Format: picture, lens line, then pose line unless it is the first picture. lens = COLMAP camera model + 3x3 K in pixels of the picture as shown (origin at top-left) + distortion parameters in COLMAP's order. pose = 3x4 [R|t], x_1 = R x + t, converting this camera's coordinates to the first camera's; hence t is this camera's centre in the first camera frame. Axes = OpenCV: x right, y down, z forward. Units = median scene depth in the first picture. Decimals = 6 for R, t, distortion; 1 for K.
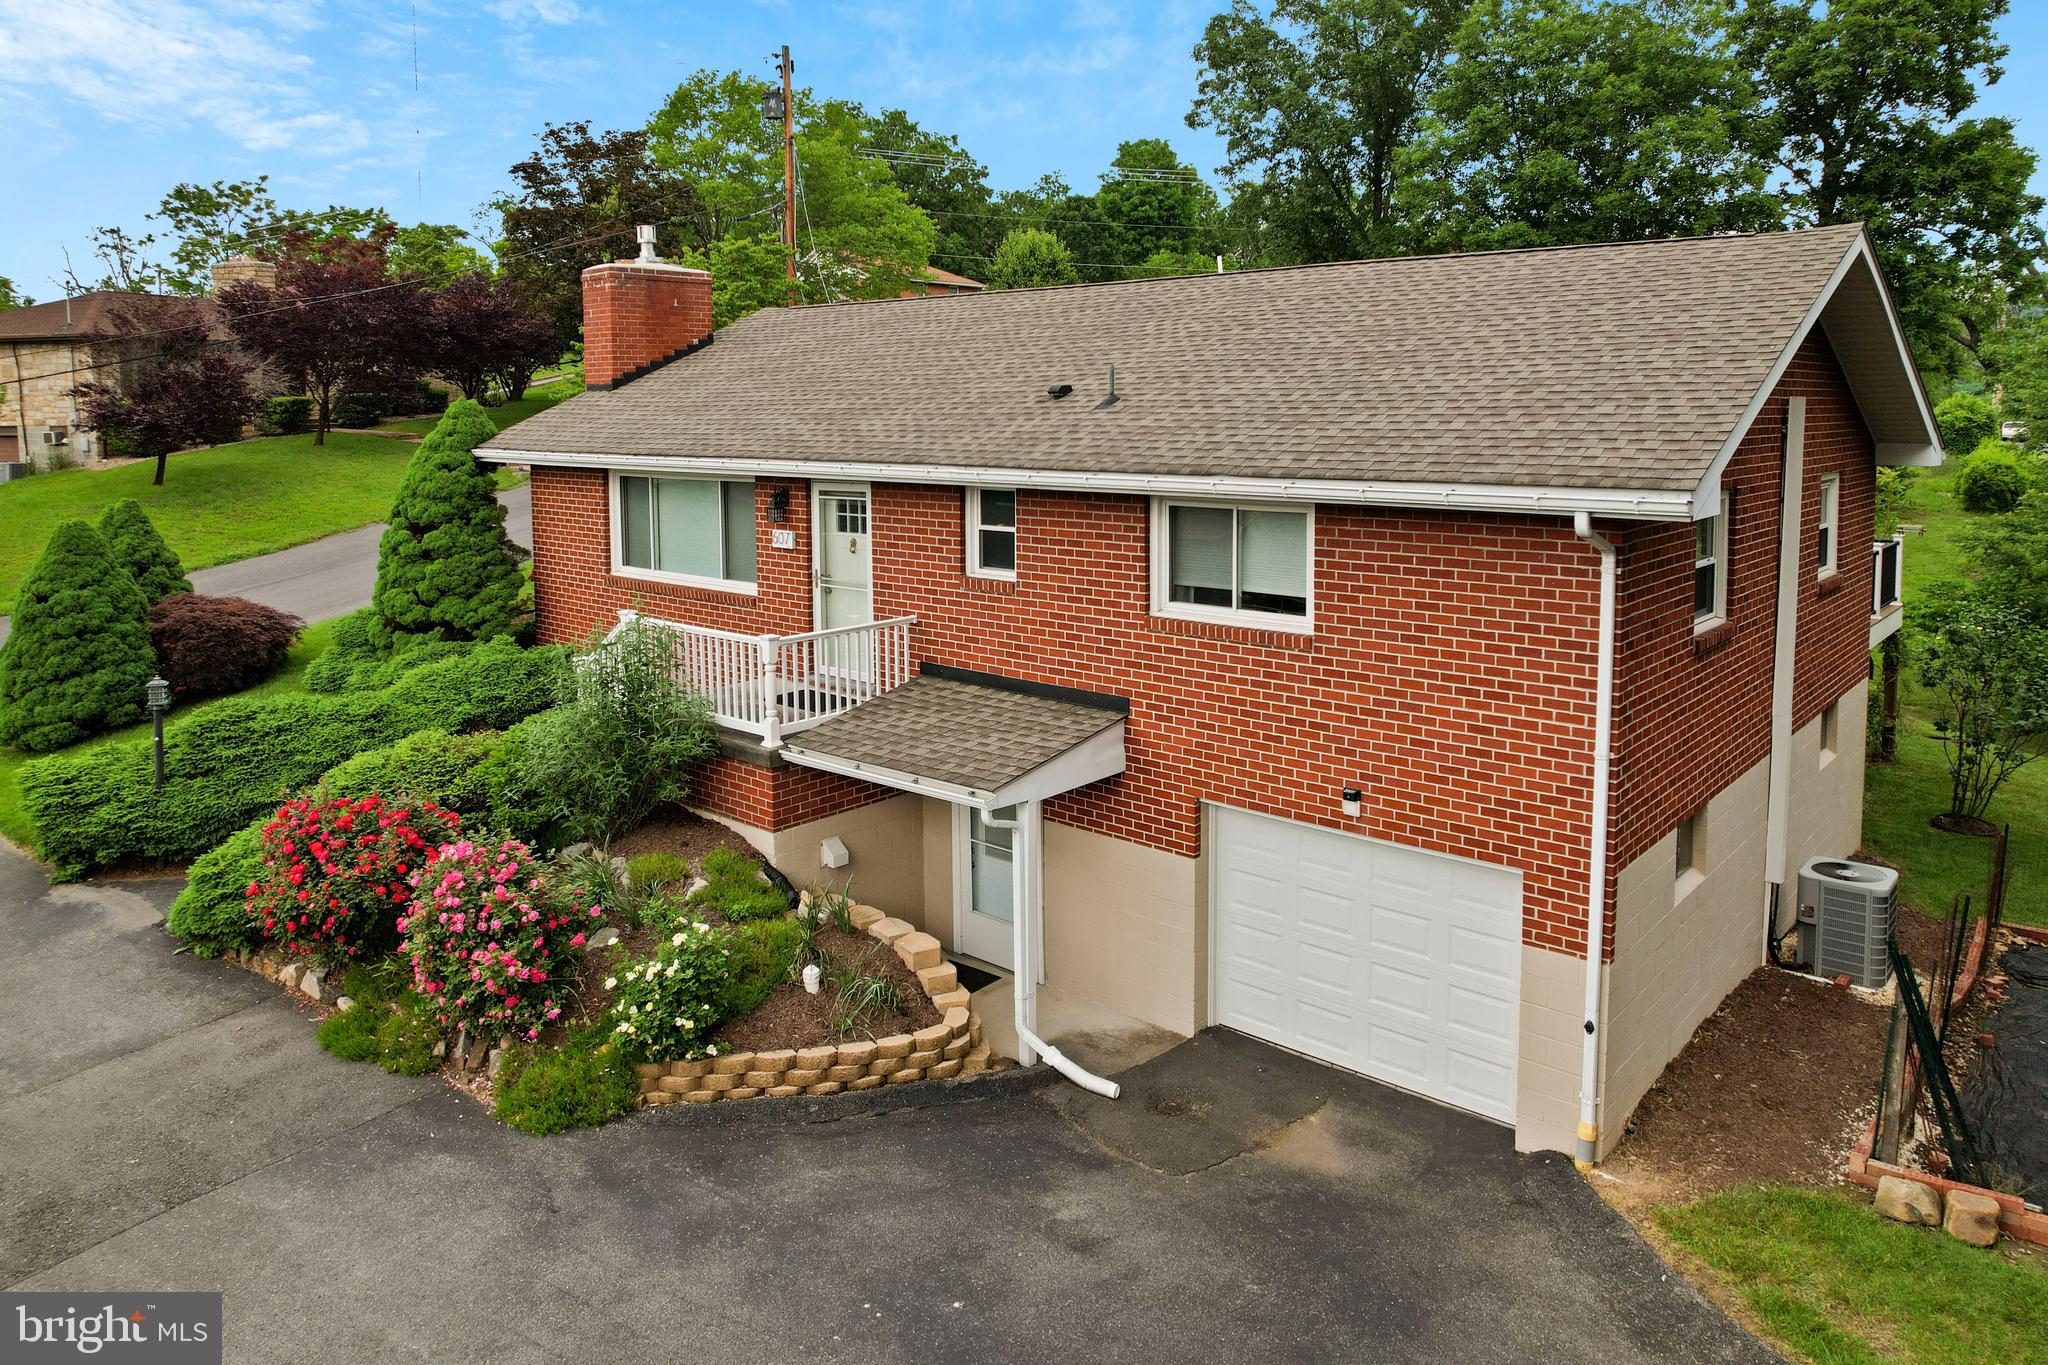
lens RADIAL K [[1343.4, 0, 1026.6], [0, 1343.4, 528.1], [0, 0, 1]] dist [-0.036810, 0.015825]
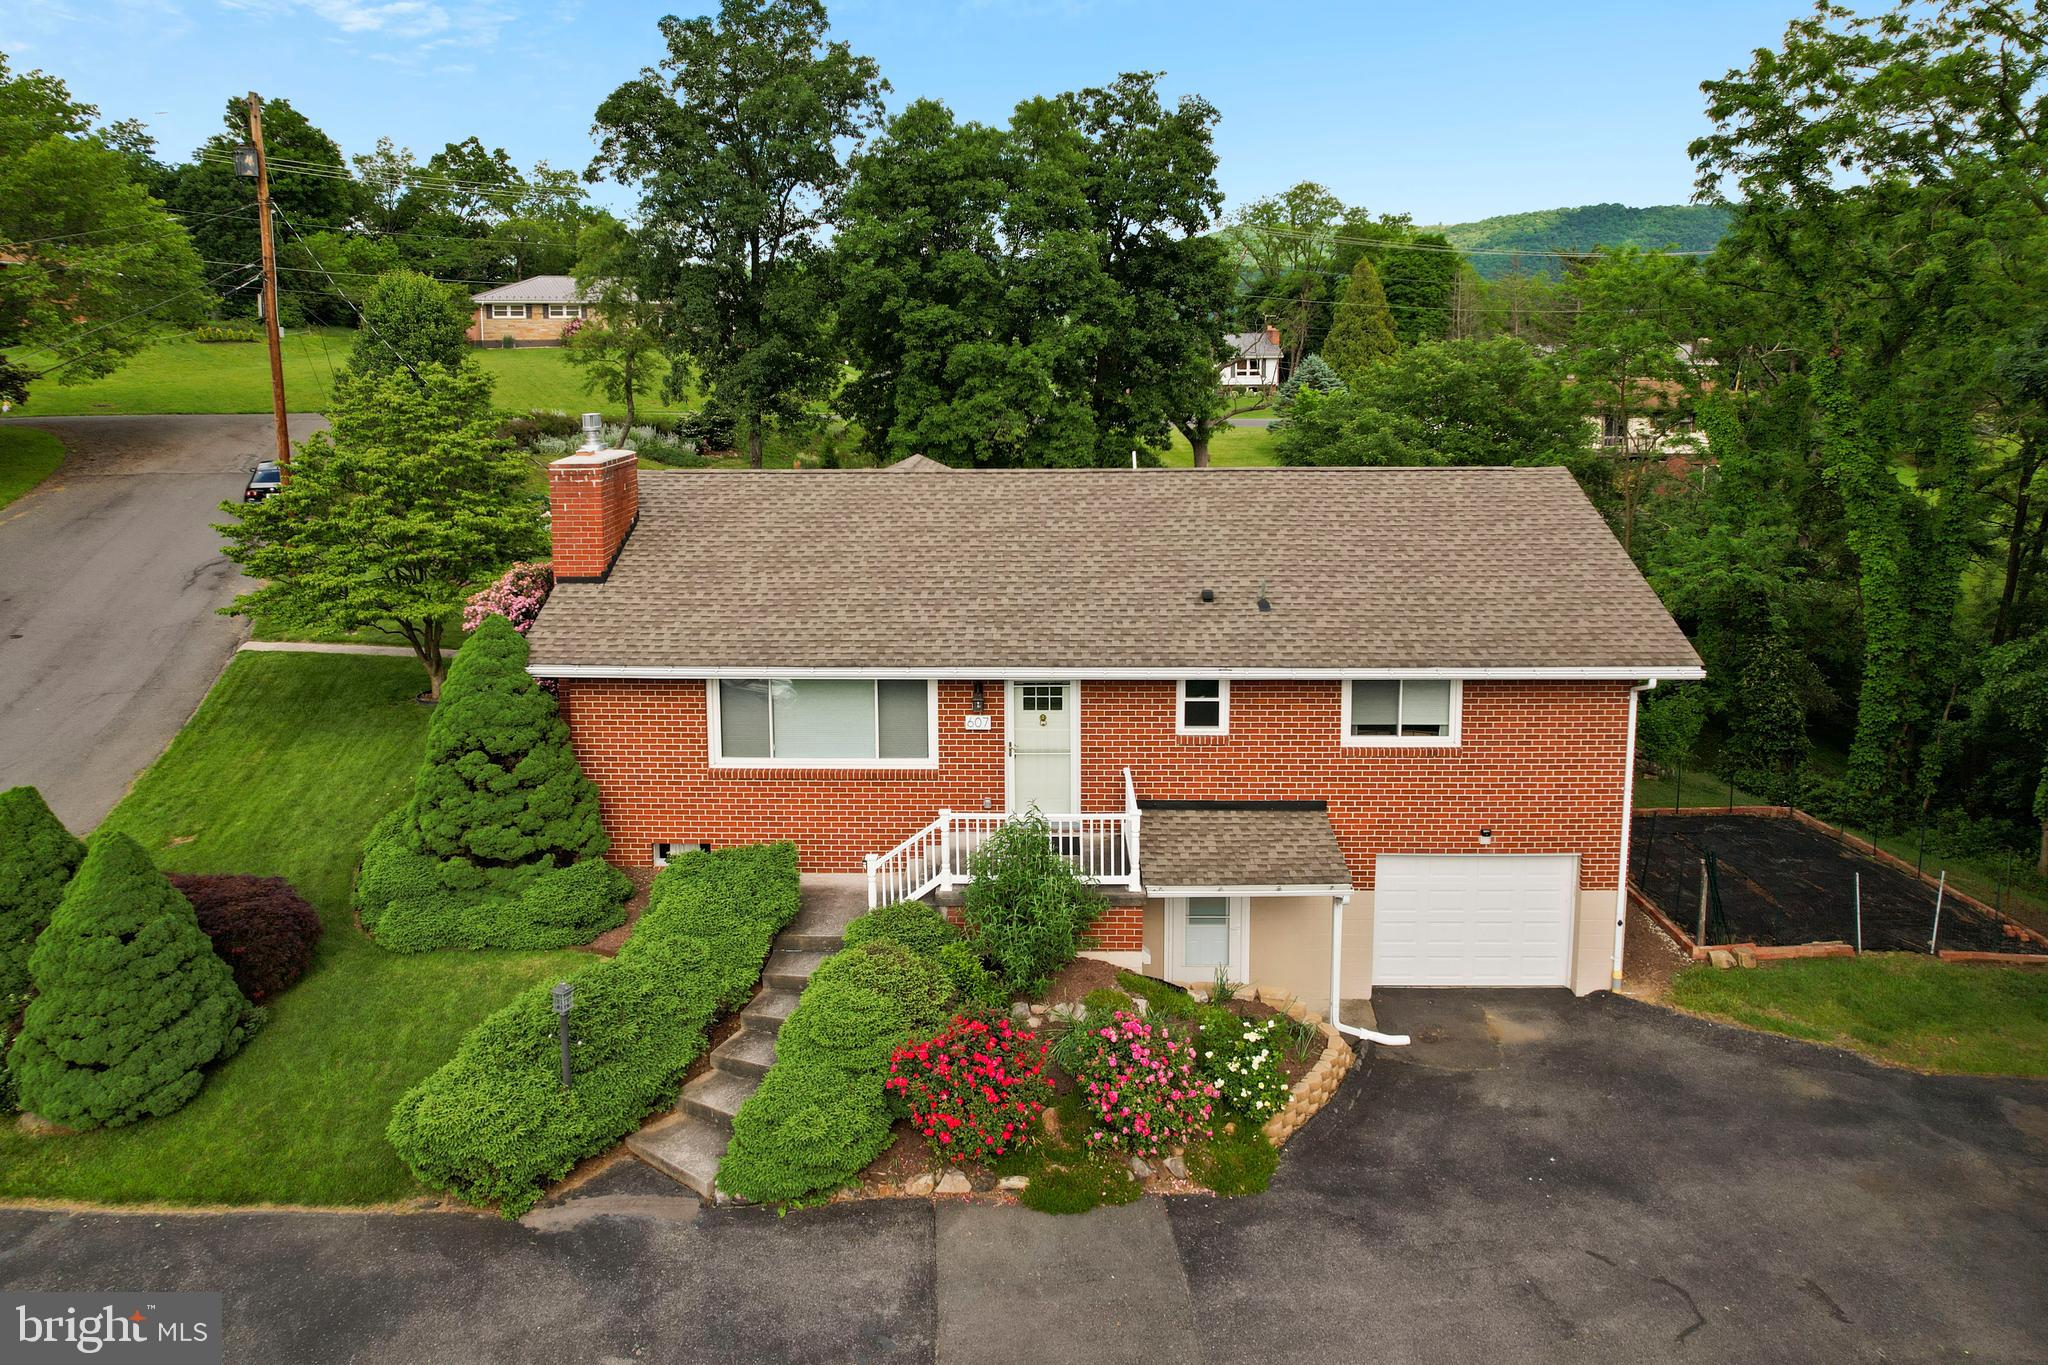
lens RADIAL K [[1356.8, 0, 986.8], [0, 1356.8, 525.1], [0, 0, 1]] dist [-0.060272, 0.043052]
pose [[0.774192, -0.087229, 0.626911, -1.142311], [0.062417, 0.996152, 0.061525, -0.301785], [-0.629865, -0.008502, 0.776658, 0.036773]]
